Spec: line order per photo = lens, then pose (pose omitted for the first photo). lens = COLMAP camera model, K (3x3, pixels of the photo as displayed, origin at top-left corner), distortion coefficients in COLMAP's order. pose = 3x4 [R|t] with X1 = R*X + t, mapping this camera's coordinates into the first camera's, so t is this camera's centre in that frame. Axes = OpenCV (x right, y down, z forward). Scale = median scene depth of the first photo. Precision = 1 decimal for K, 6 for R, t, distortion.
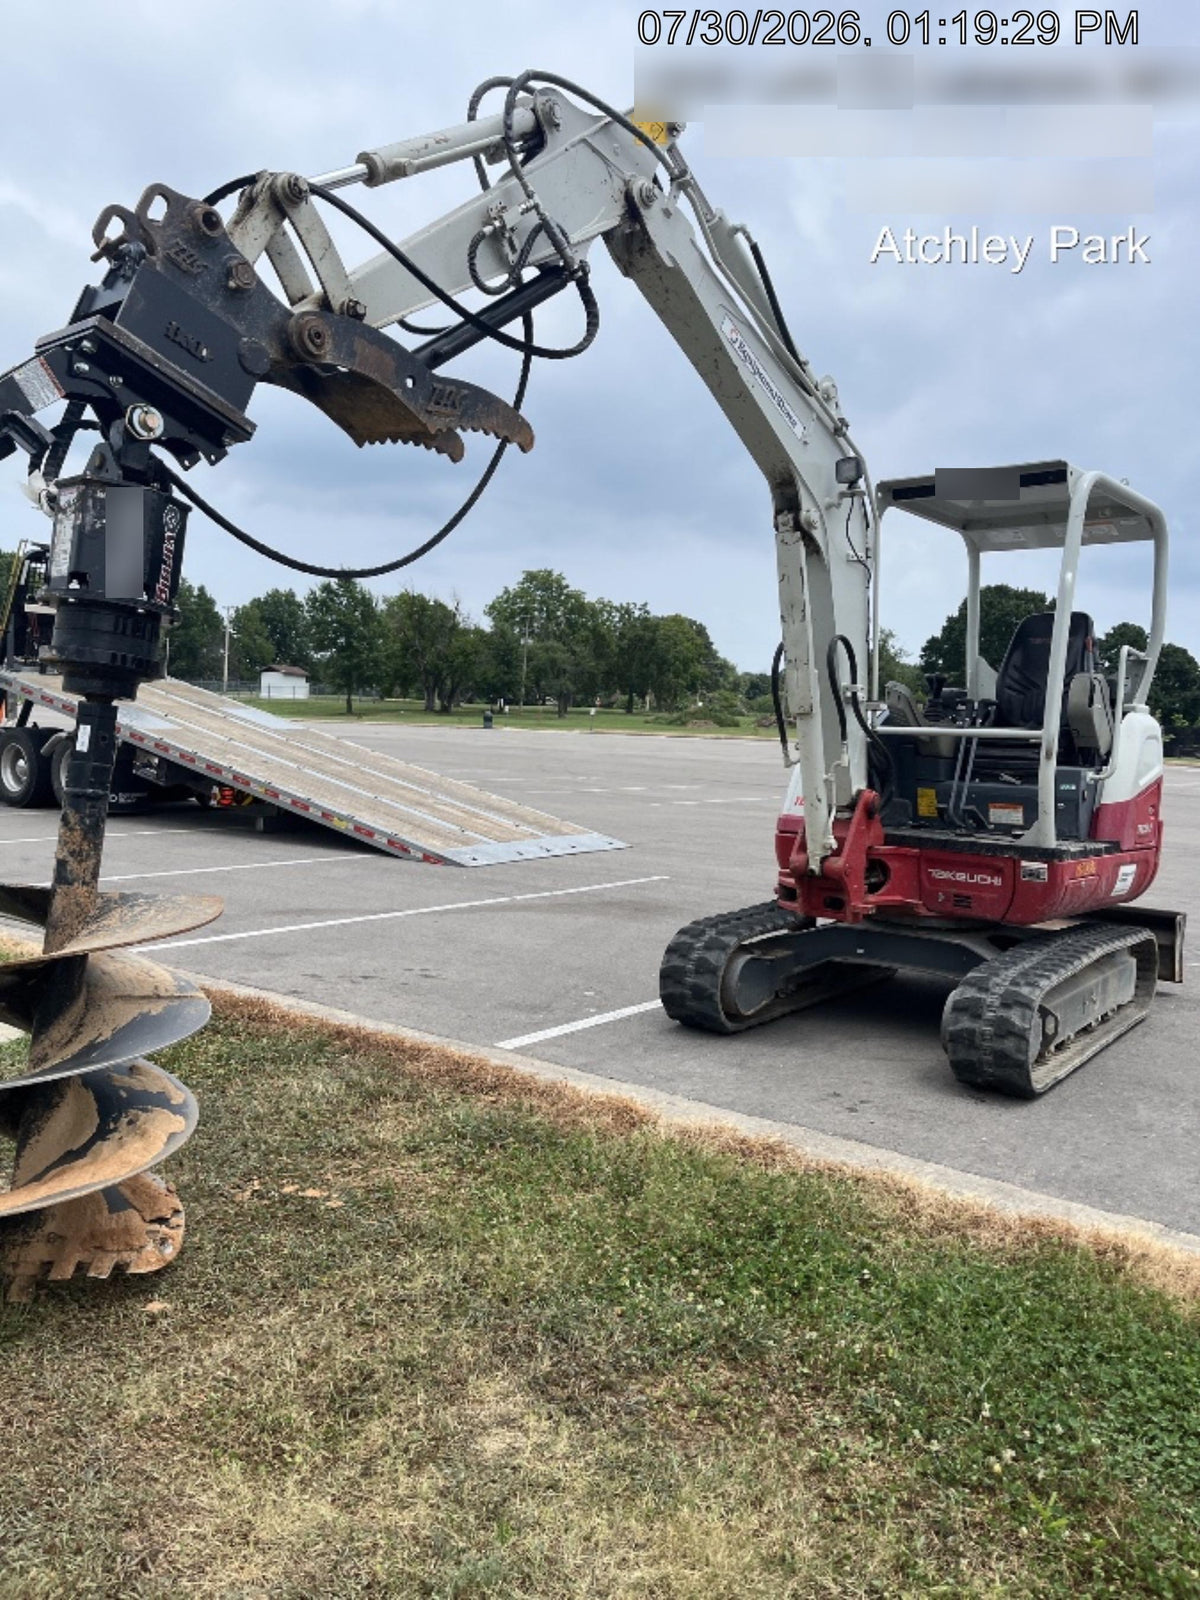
lens RADIAL K [[1240.9, 0, 607.0], [0, 1240.9, 828.4], [0, 0, 1]] dist [0.064248, -0.001064]
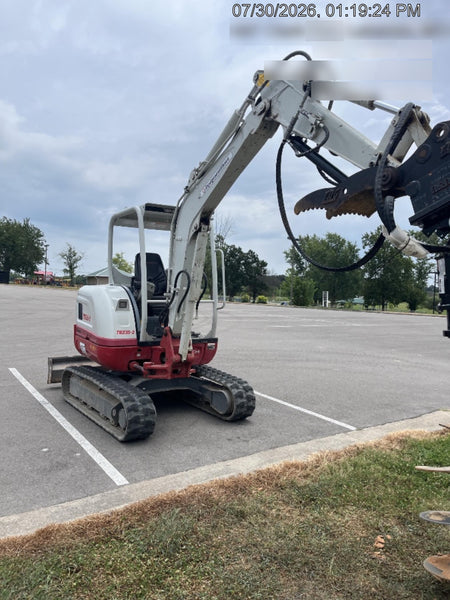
lens RADIAL K [[465.3, 0, 227.6], [0, 465.3, 310.7], [0, 0, 1]] dist [0.064248, -0.001064]
pose [[0.341791, -0.104683, 0.933927, -0.730077], [0.079380, 0.993441, 0.082303, -0.149403], [-0.936418, 0.046005, 0.347859, 0.616620]]
